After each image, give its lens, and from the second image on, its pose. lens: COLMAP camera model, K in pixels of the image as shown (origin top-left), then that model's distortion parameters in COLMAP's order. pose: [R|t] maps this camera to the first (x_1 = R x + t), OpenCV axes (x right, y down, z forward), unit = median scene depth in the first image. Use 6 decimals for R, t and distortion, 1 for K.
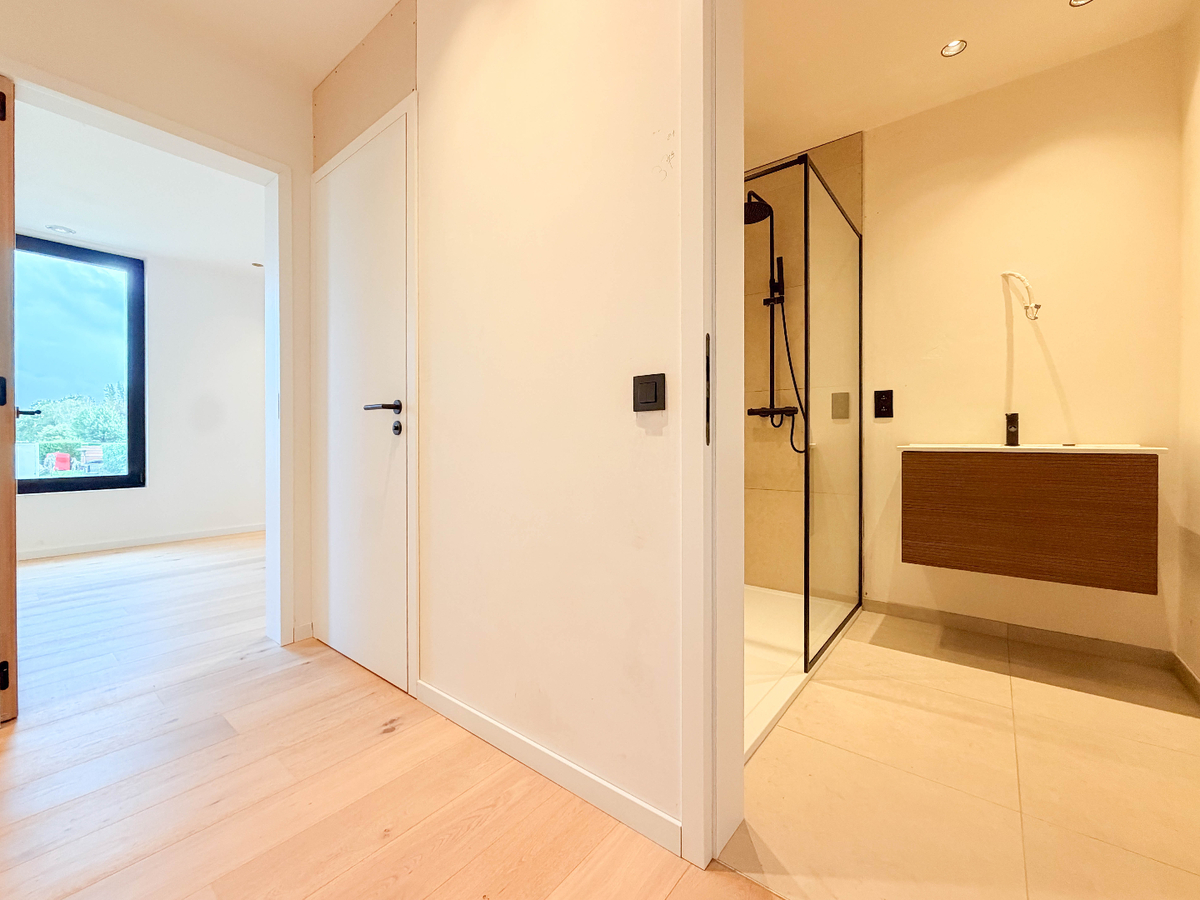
lens RADIAL K [[488.6, 0, 604.7], [0, 488.6, 425.8], [0, 0, 1]] dist [-0.002666, -0.000264]
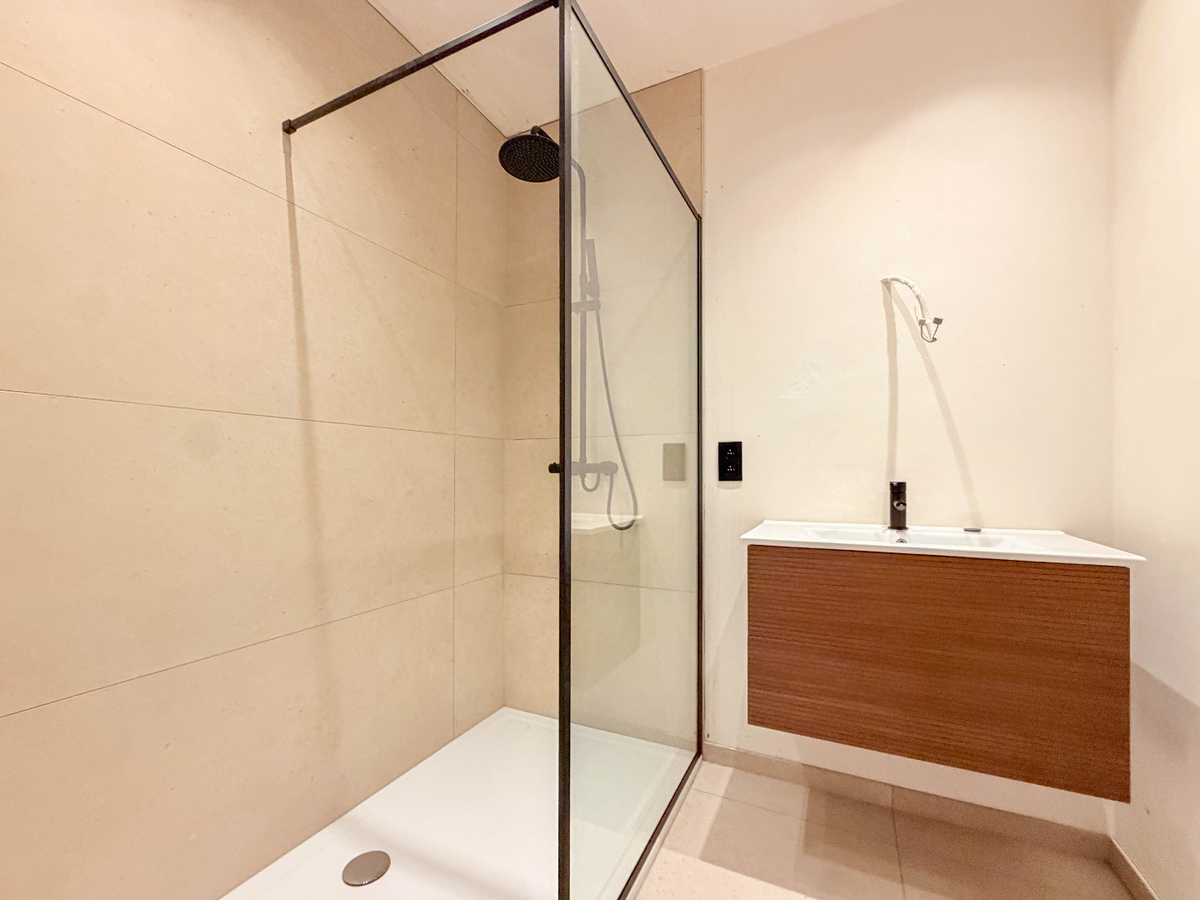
lens RADIAL K [[483.0, 0, 602.6], [0, 483.0, 448.5], [0, 0, 1]] dist [-0.001512, -0.000115]
pose [[0.979312, 0.011388, 0.202038, 0.276448], [-0.006820, 0.999706, -0.023289, -0.049533], [-0.202243, 0.021429, 0.979101, 0.395320]]
